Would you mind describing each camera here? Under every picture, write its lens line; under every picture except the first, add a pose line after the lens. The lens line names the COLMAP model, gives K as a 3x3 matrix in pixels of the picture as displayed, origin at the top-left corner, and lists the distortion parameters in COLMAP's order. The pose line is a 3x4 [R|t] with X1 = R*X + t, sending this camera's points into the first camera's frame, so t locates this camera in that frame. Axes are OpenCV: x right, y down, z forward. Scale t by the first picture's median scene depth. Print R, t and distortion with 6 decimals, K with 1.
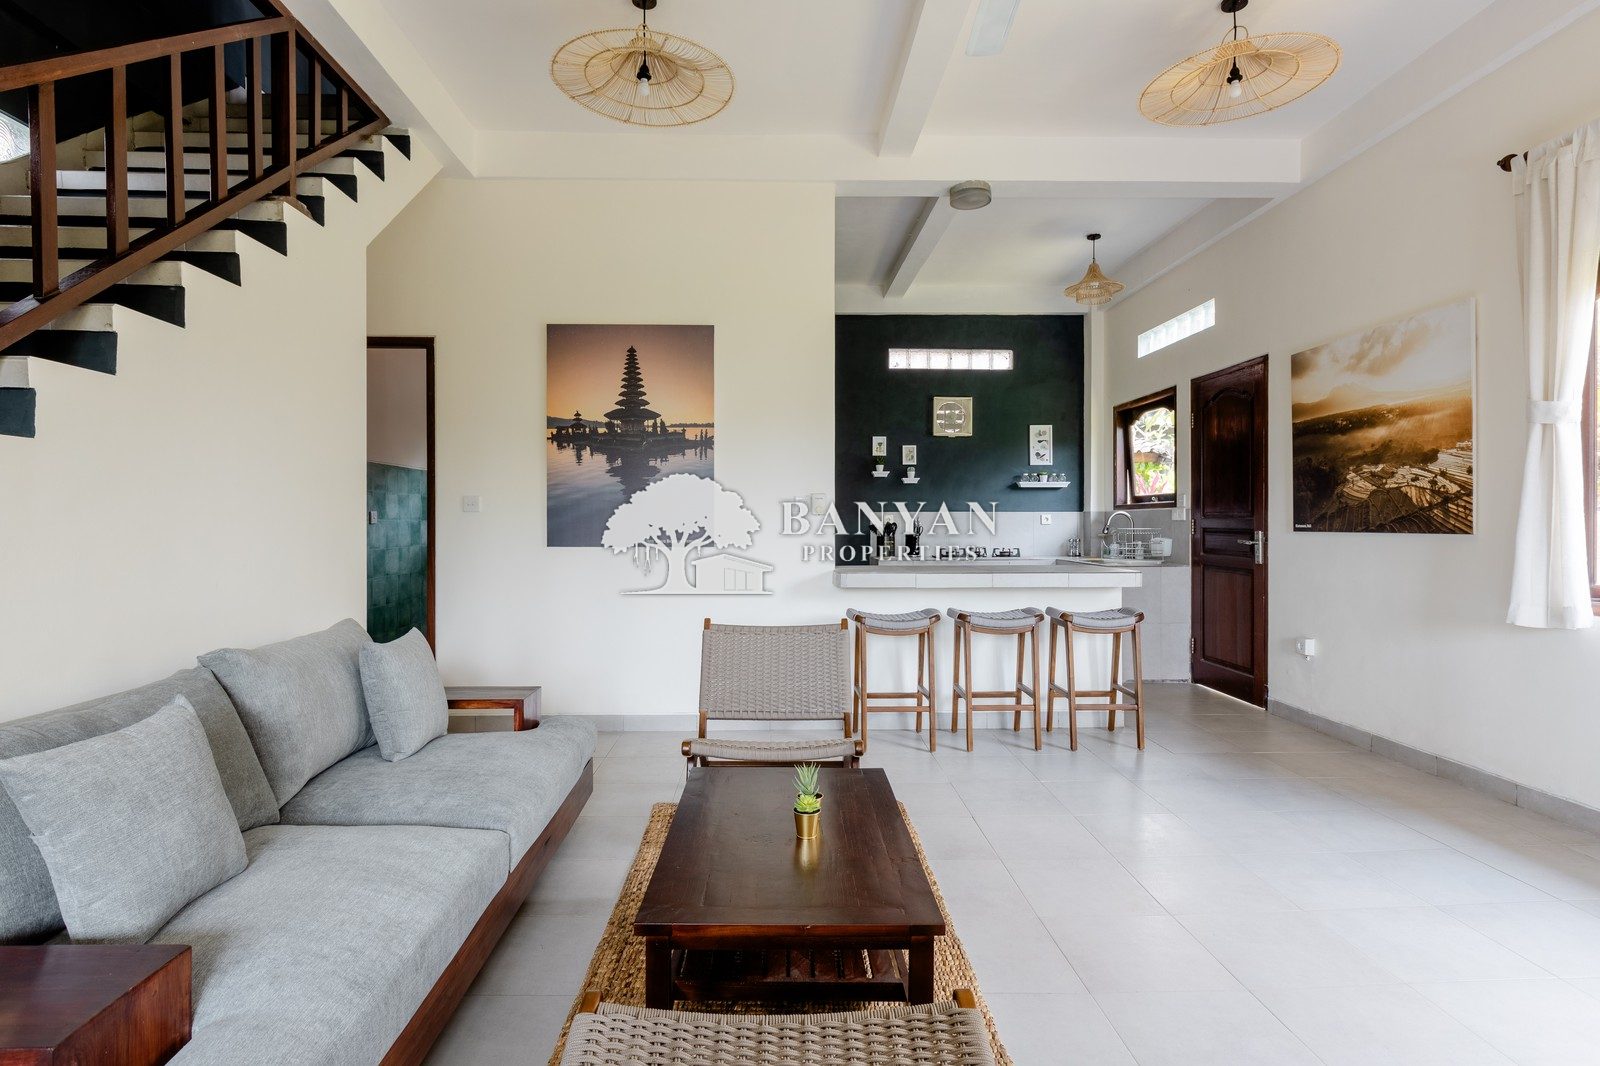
lens RADIAL K [[834.9, 0, 777.4], [0, 834.9, 530.5], [0, 0, 1]] dist [-0.002111, -0.000019]
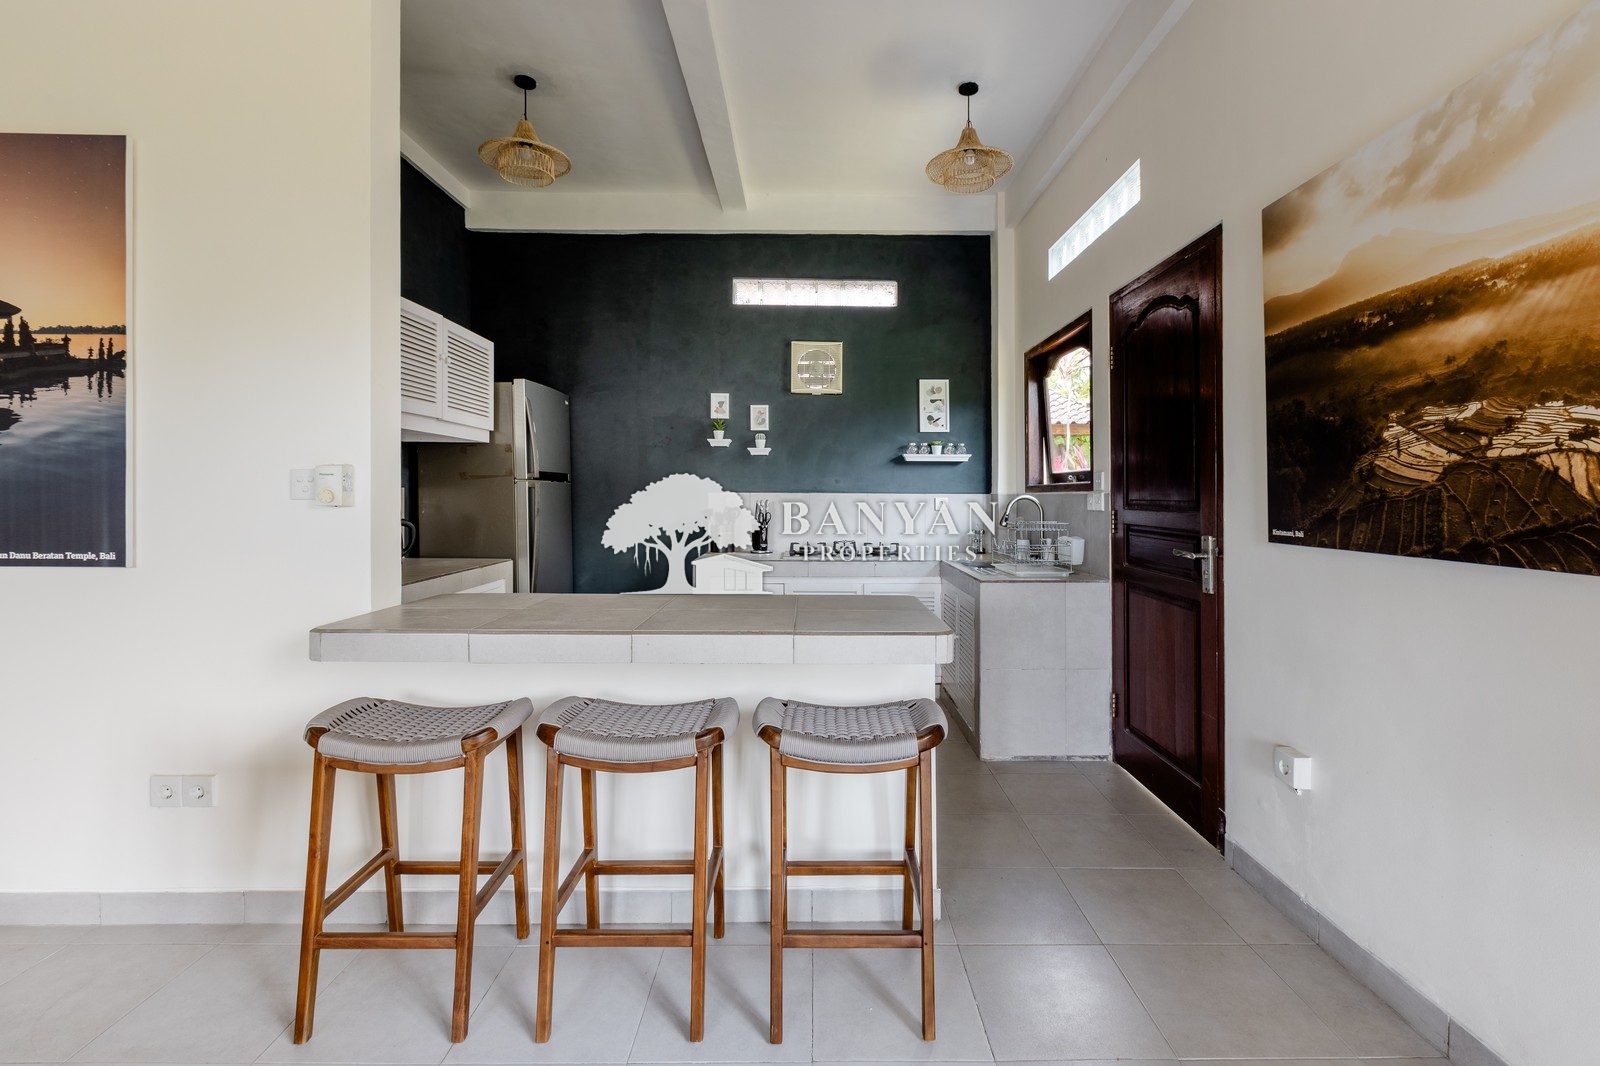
lens RADIAL K [[741.0, 0, 801.0], [0, 741.0, 486.7], [0, 0, 1]] dist [-0.001747, -0.000807]
pose [[0.999913, 0.006429, -0.011543, 0.343423], [-0.006673, 0.999751, -0.021271, -0.023112], [0.011403, 0.021346, 0.999707, 0.552739]]
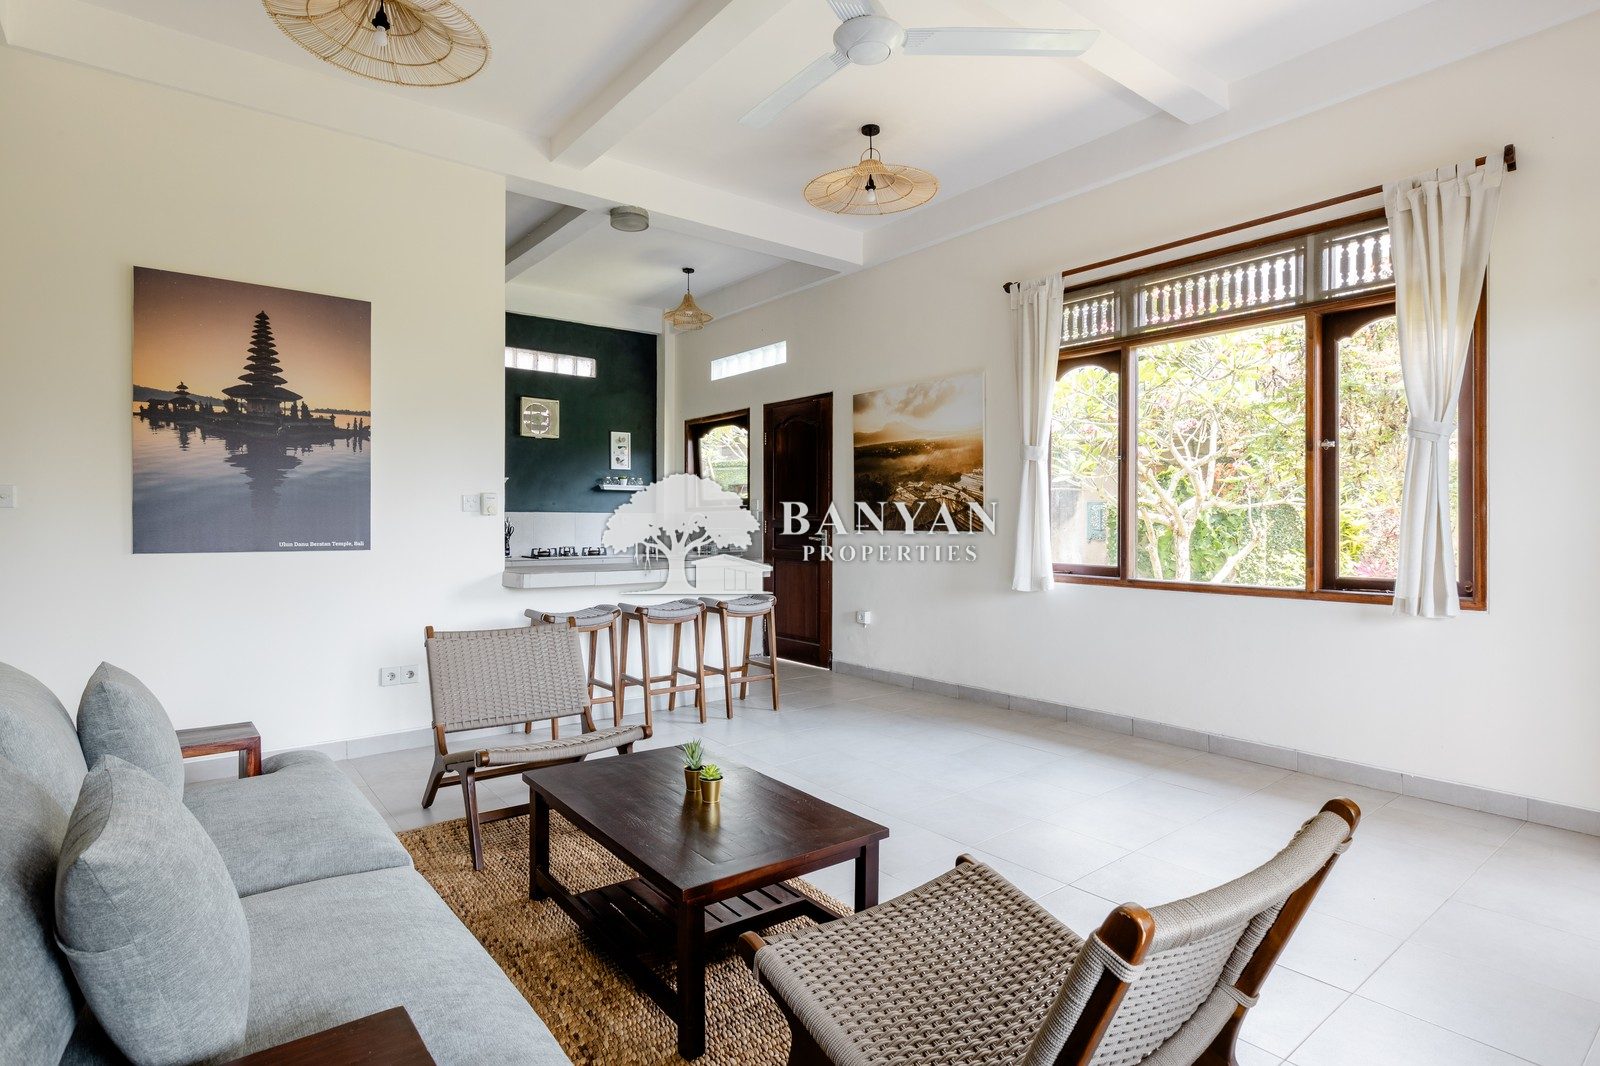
lens RADIAL K [[830.6, 0, 800.0], [0, 830.6, 533.0], [0, 0, 1]] dist [0.001169, 0.000232]
pose [[0.797761, -0.006081, 0.602943, -0.246134], [0.004126, 0.999981, 0.004625, -0.000776], [-0.602960, -0.001202, 0.797771, 0.012877]]
